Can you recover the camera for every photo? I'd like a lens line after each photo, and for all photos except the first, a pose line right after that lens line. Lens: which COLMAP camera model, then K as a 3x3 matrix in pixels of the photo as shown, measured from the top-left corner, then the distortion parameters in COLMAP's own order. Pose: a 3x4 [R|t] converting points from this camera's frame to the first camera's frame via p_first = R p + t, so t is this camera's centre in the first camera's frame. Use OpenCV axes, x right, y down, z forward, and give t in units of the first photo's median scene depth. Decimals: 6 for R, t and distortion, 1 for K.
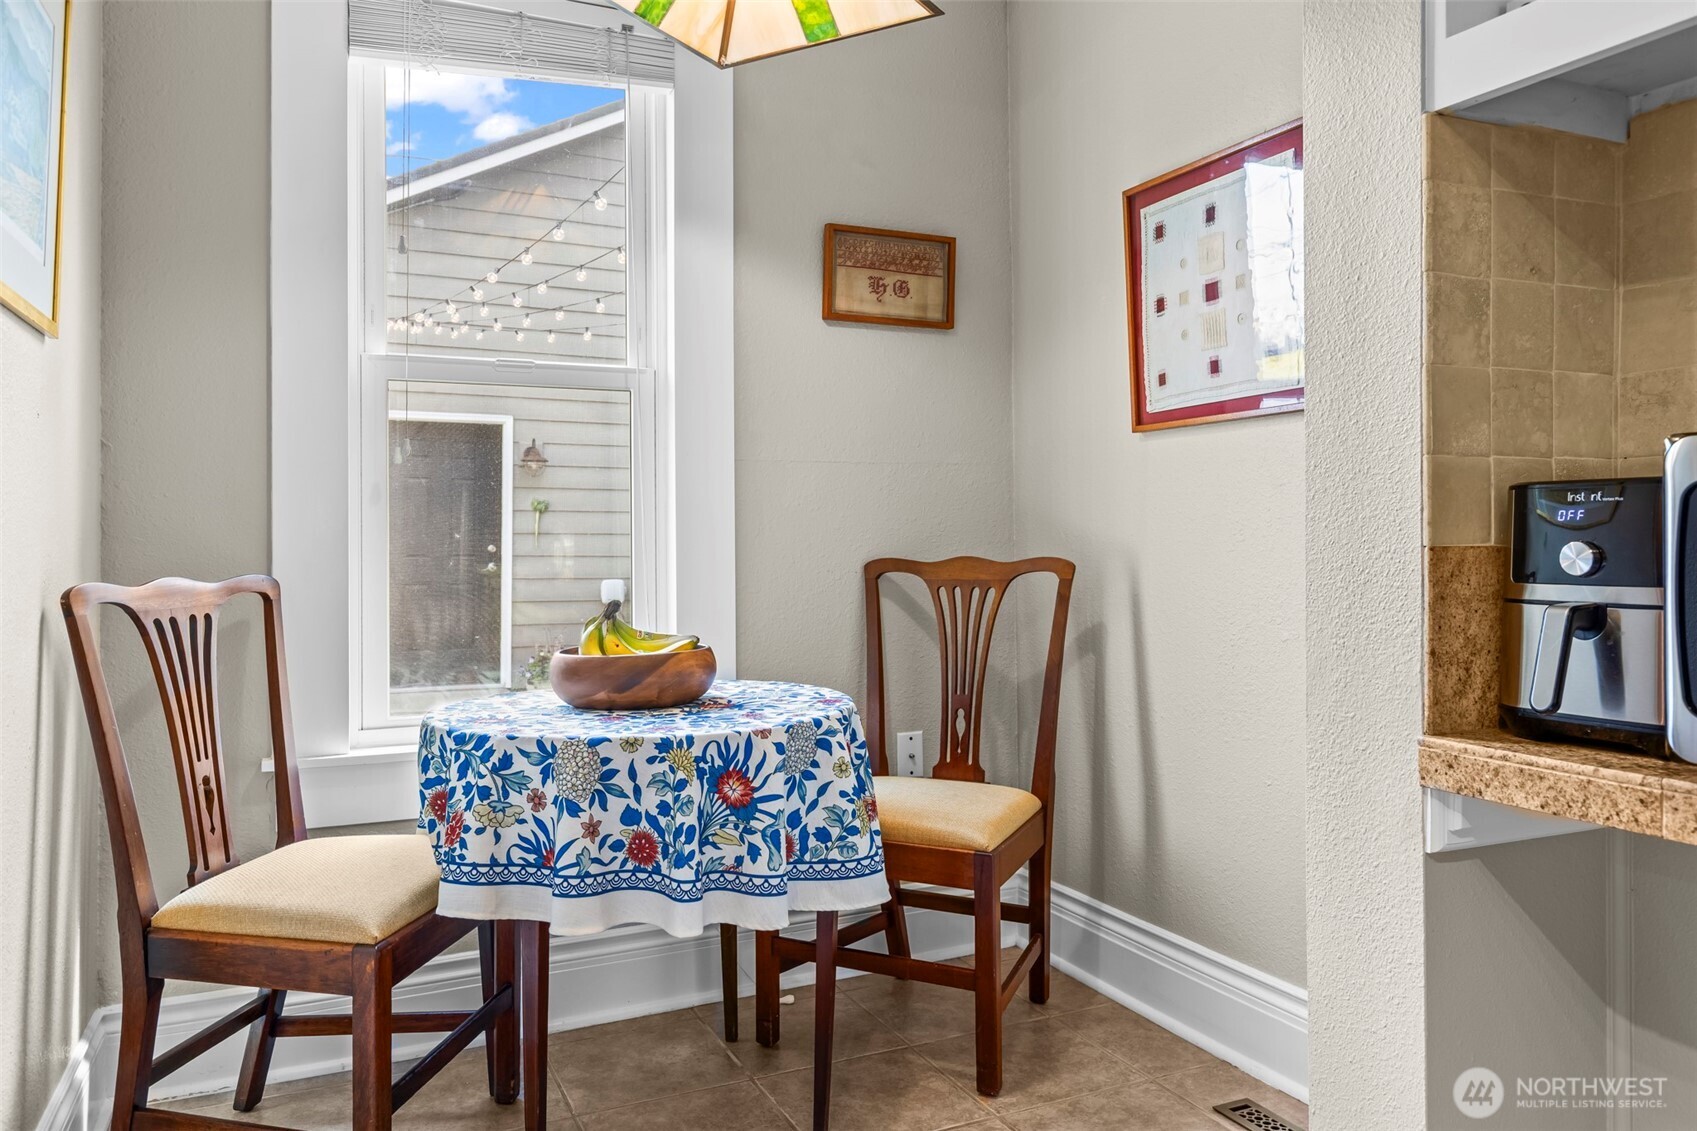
lens RADIAL K [[1242.5, 0, 861.0], [0, 1242.5, 536.9], [0, 0, 1]] dist [0.010507, -0.000710]
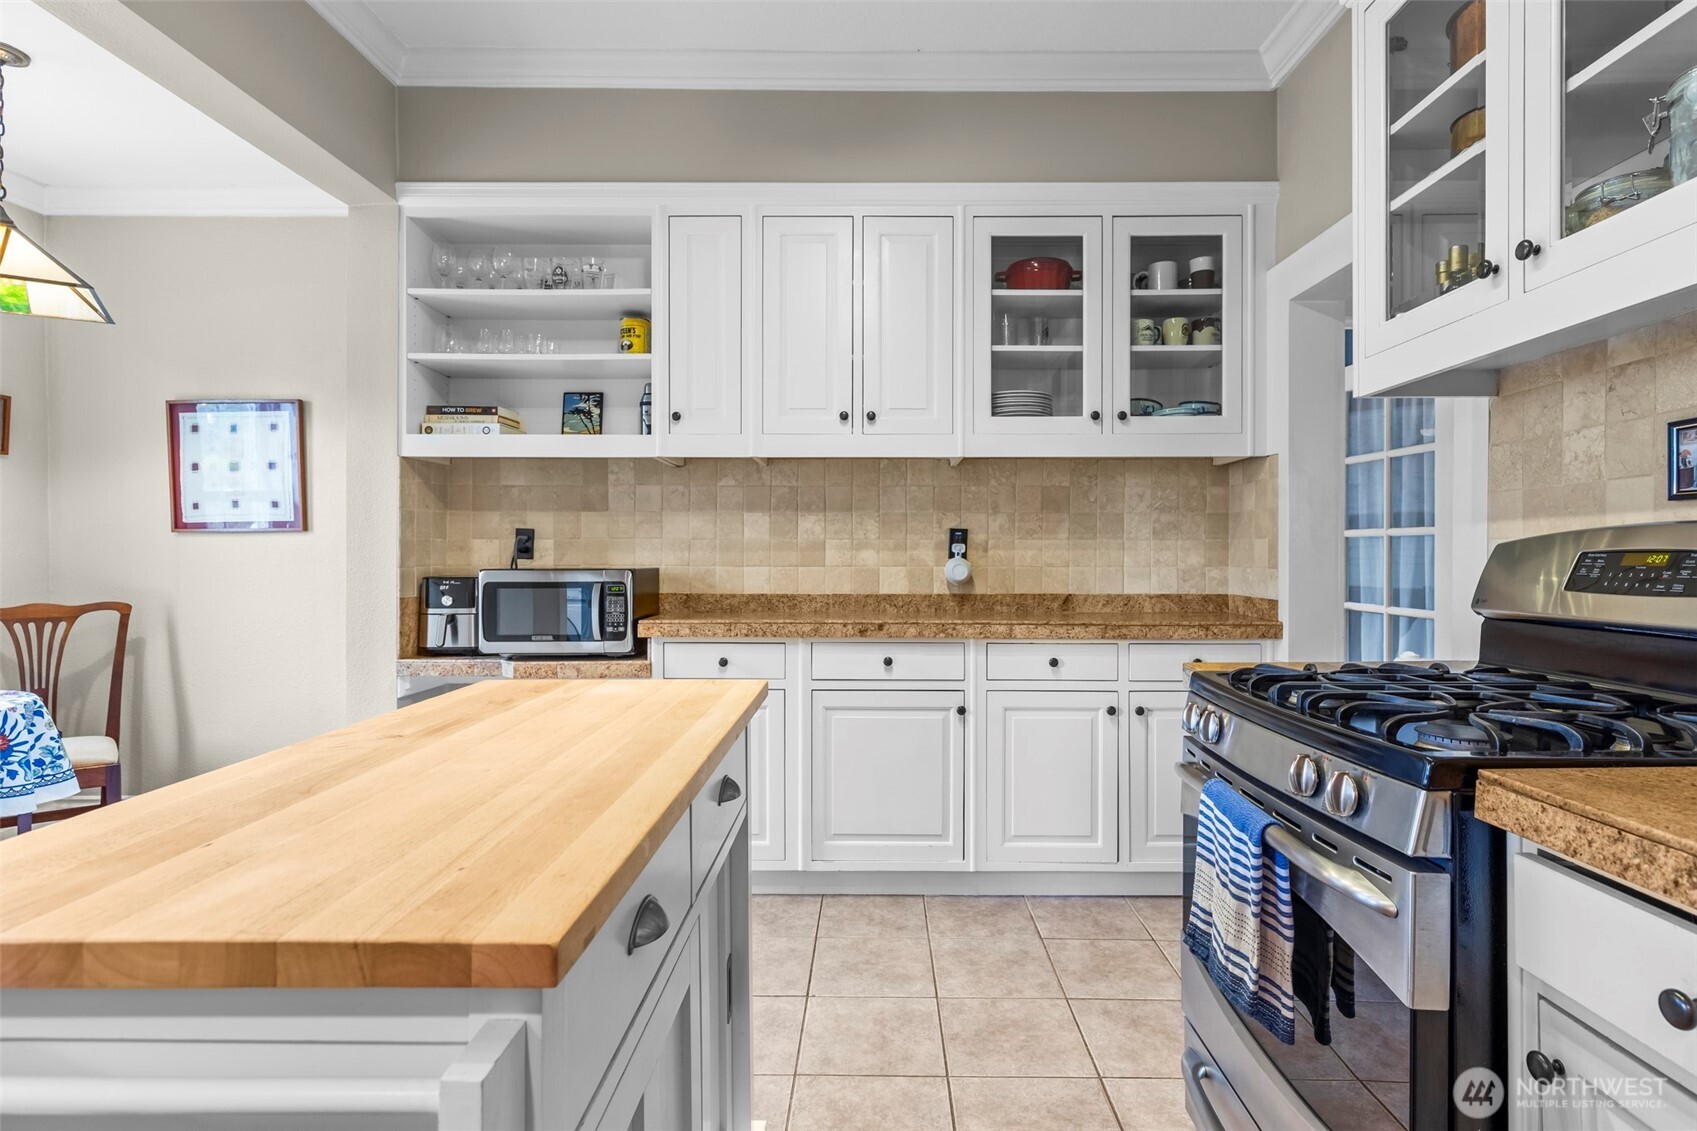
lens RADIAL K [[850.2, 0, 865.2], [0, 850.2, 528.3], [0, 0, 1]] dist [-0.005255, -0.000594]
pose [[0.427942, 0.031076, 0.903272, -0.677840], [-0.000104, 0.999410, -0.034334, -0.065970], [-0.903806, 0.014599, 0.427693, -0.670064]]
